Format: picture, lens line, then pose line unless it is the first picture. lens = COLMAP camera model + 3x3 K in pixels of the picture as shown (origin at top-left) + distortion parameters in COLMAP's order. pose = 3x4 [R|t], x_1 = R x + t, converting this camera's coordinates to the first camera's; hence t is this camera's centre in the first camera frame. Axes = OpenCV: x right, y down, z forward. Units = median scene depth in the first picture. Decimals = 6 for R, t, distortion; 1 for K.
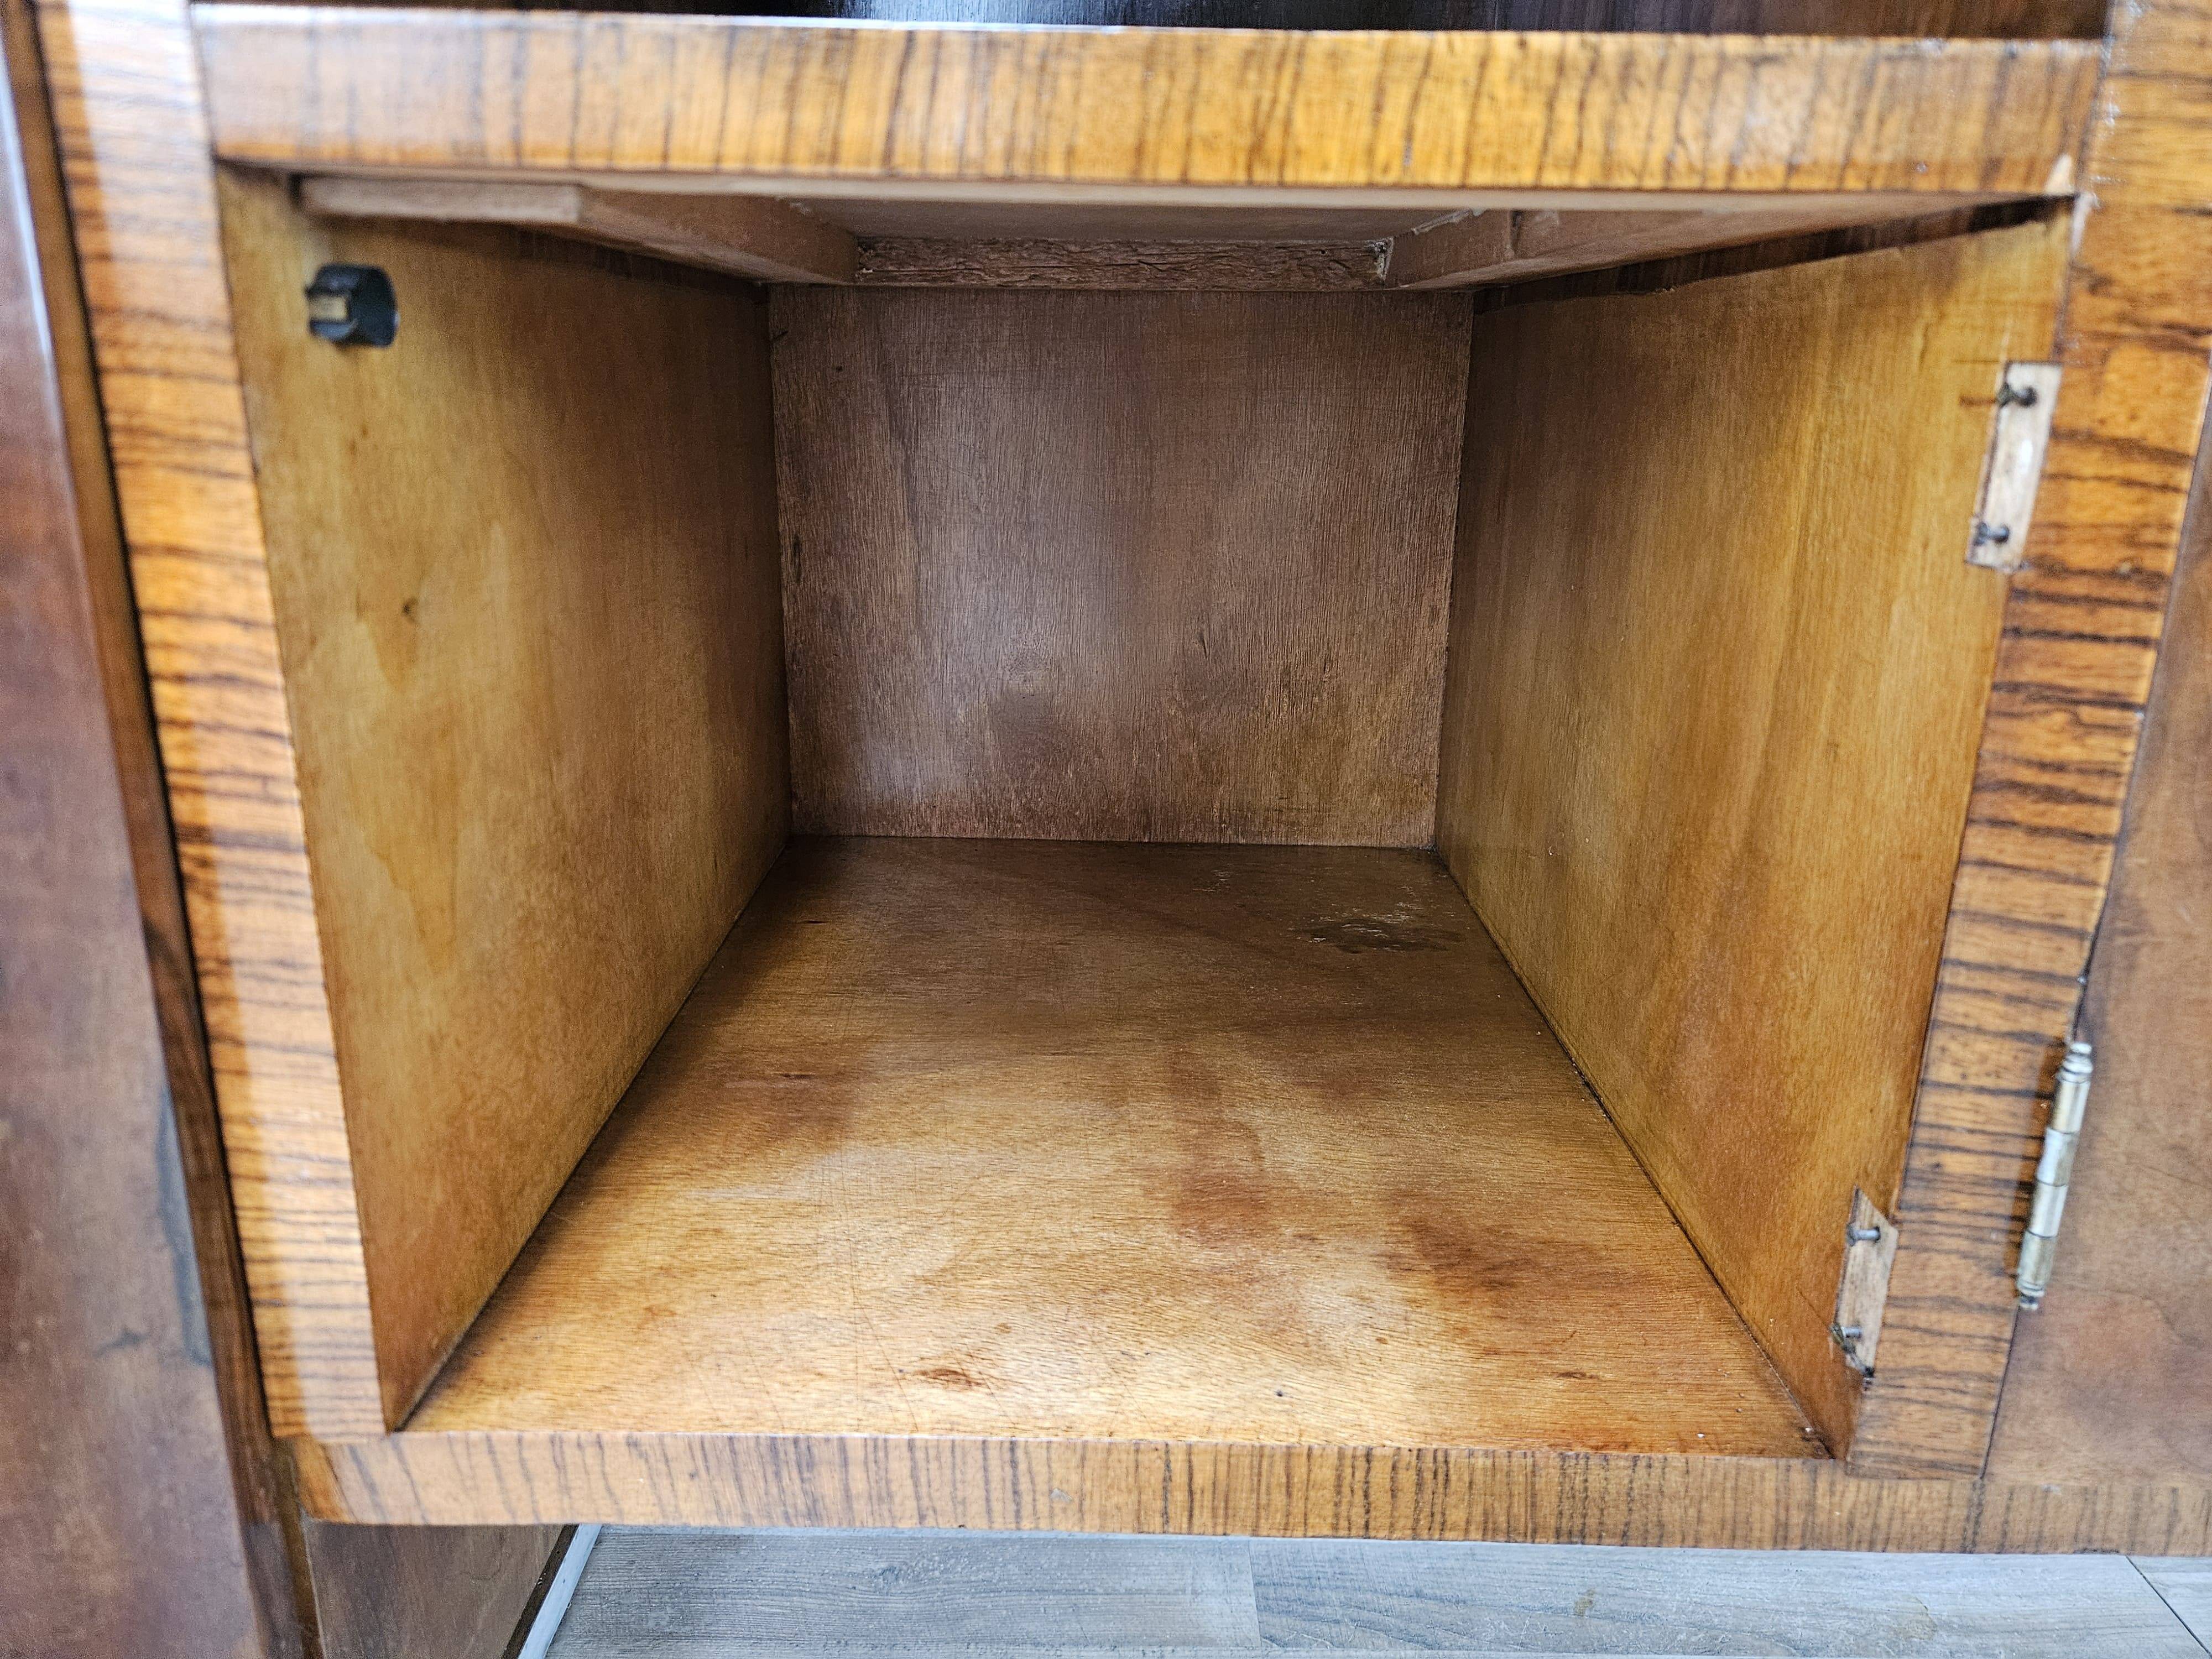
lens RADIAL K [[1510.4, 0, 1085.4], [0, 1510.4, 808.9], [0, 0, 1]] dist [0.049324, -0.048774]
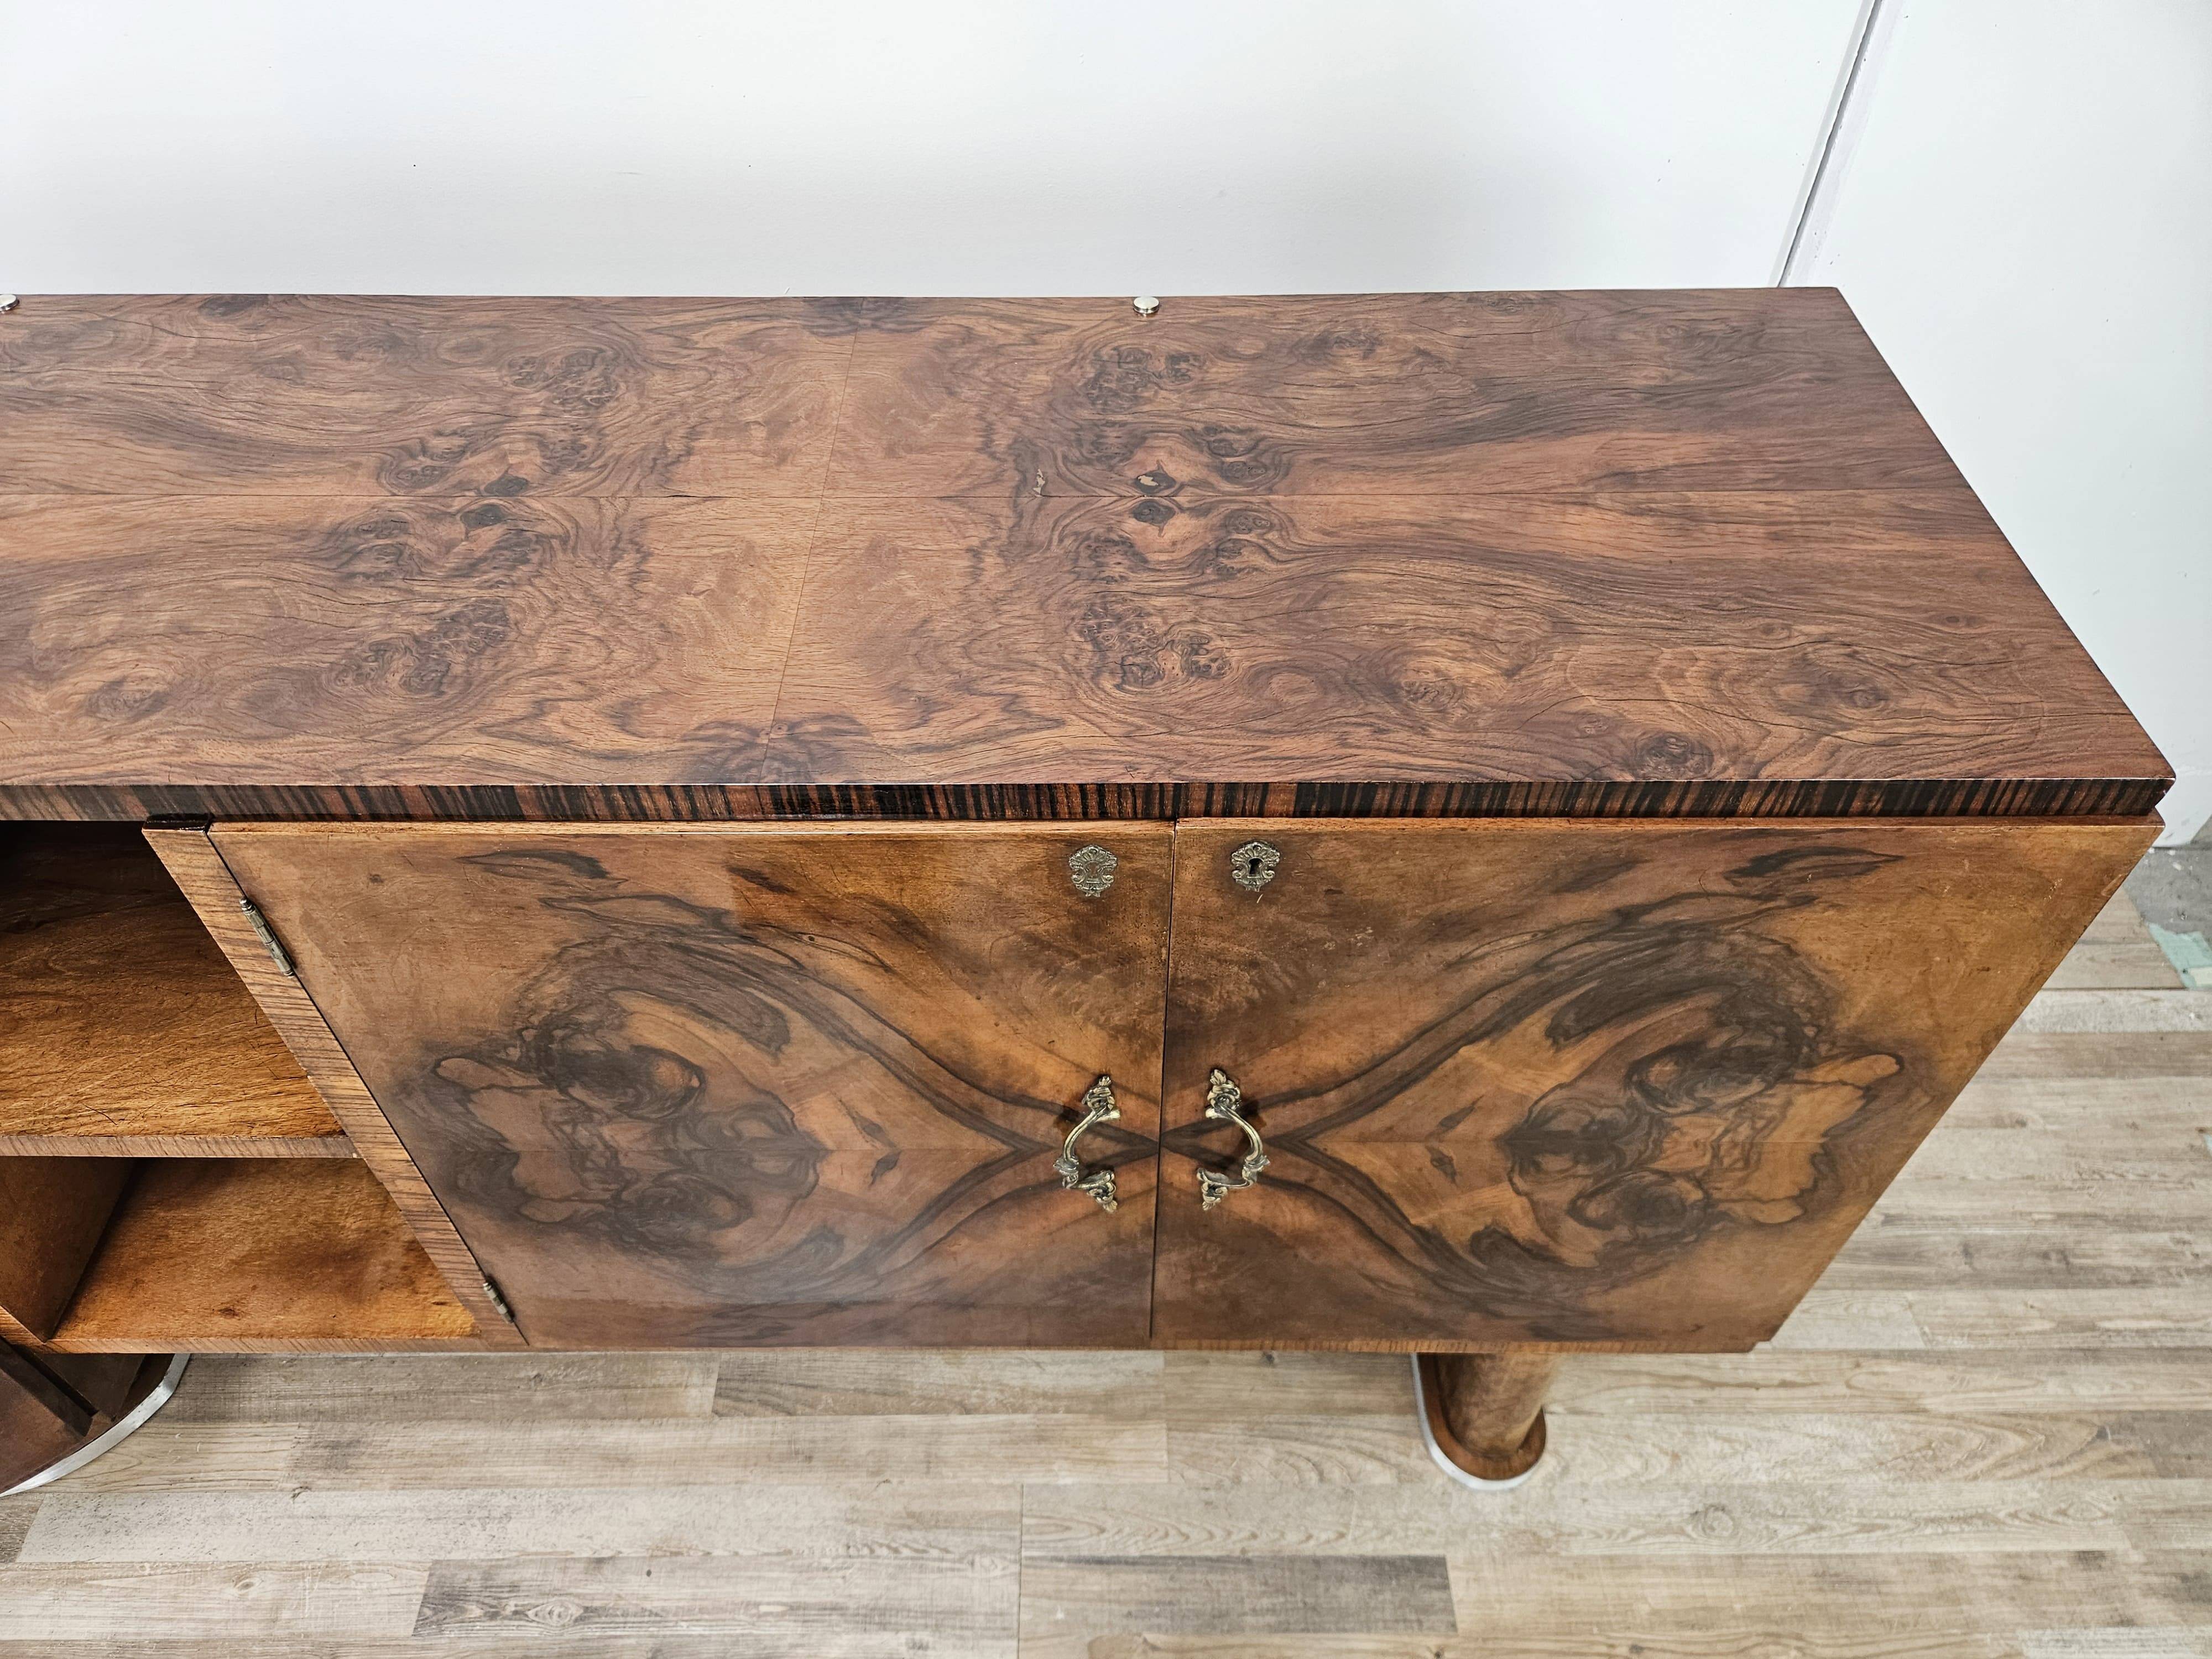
lens RADIAL K [[1510.4, 0, 1096.0], [0, 1510.4, 816.9], [0, 0, 1]] dist [0.049324, -0.048774]
pose [[0.999873, -0.015925, -0.000904, 1.883609], [0.014238, 0.865511, 0.500688, -2.256349], [-0.007191, -0.500637, 0.865627, -1.335520]]
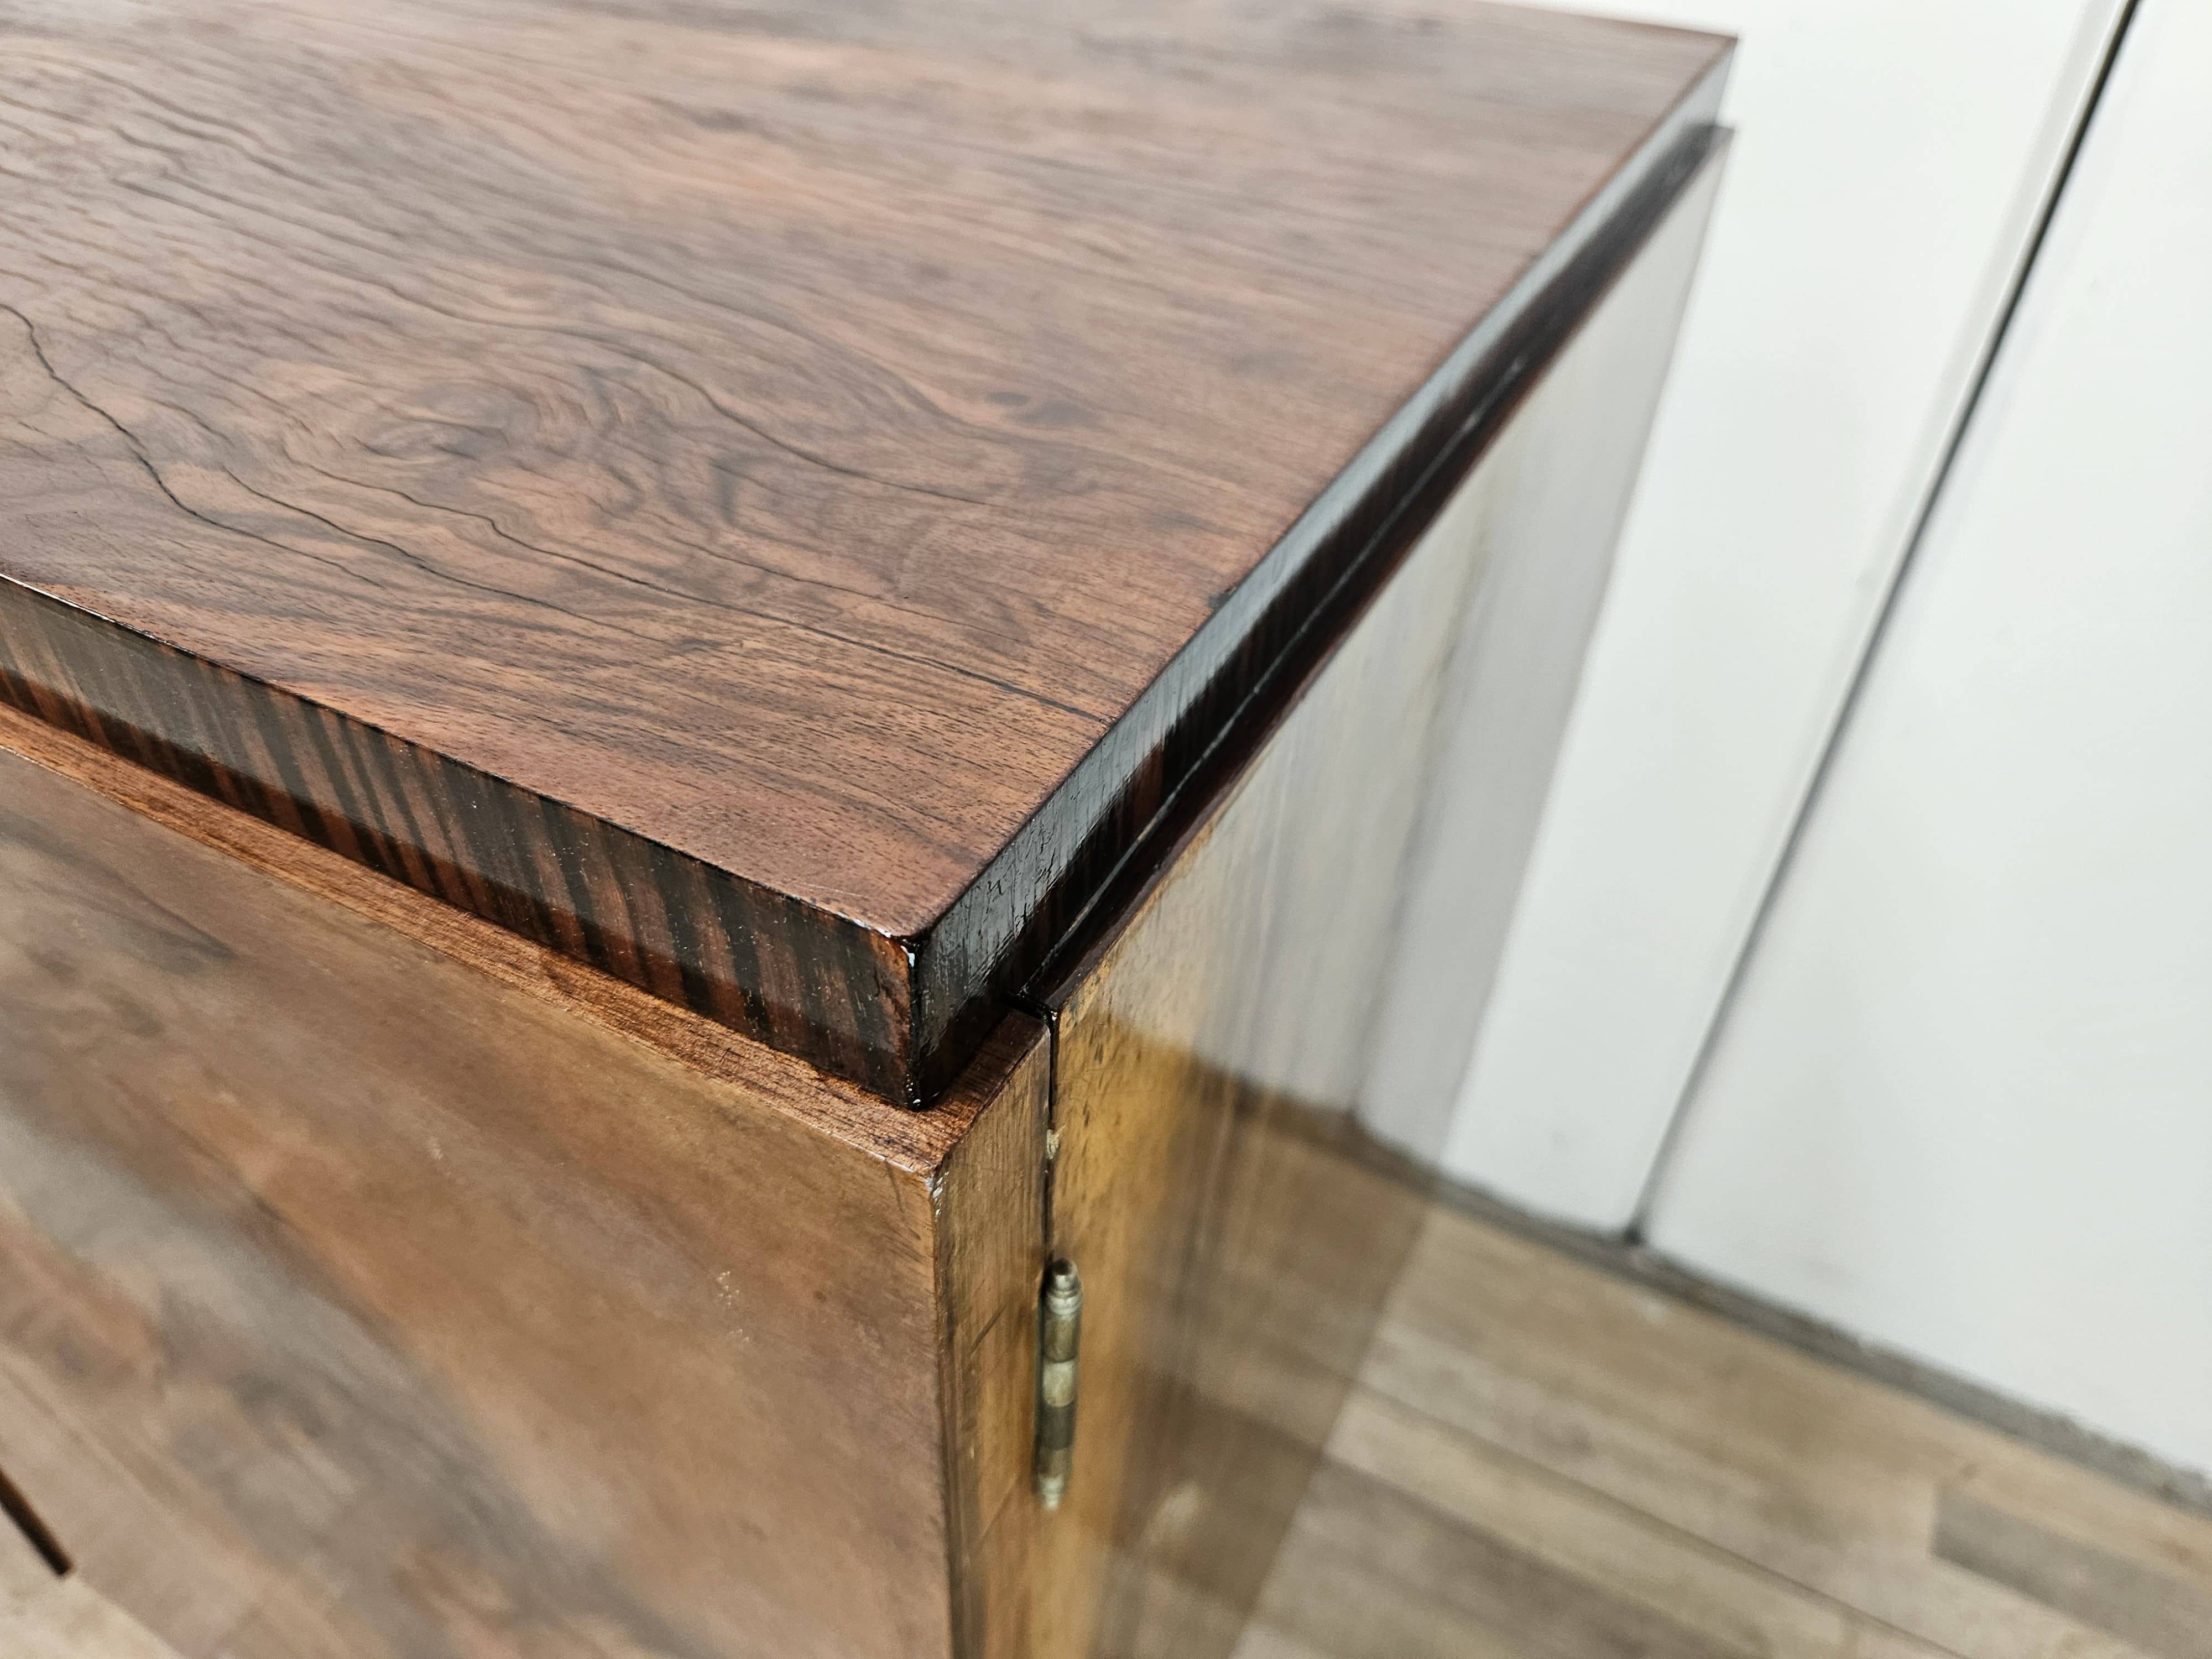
lens RADIAL K [[1561.6, 0, 1118.6], [0, 1561.6, 807.6], [0, 0, 1]] dist [0.004123, -0.014897]
pose [[0.893350, 0.305591, -0.329455, 3.560582], [-0.164183, 0.904444, 0.393732, -1.452767], [0.418294, -0.297650, 0.858158, 0.152188]]
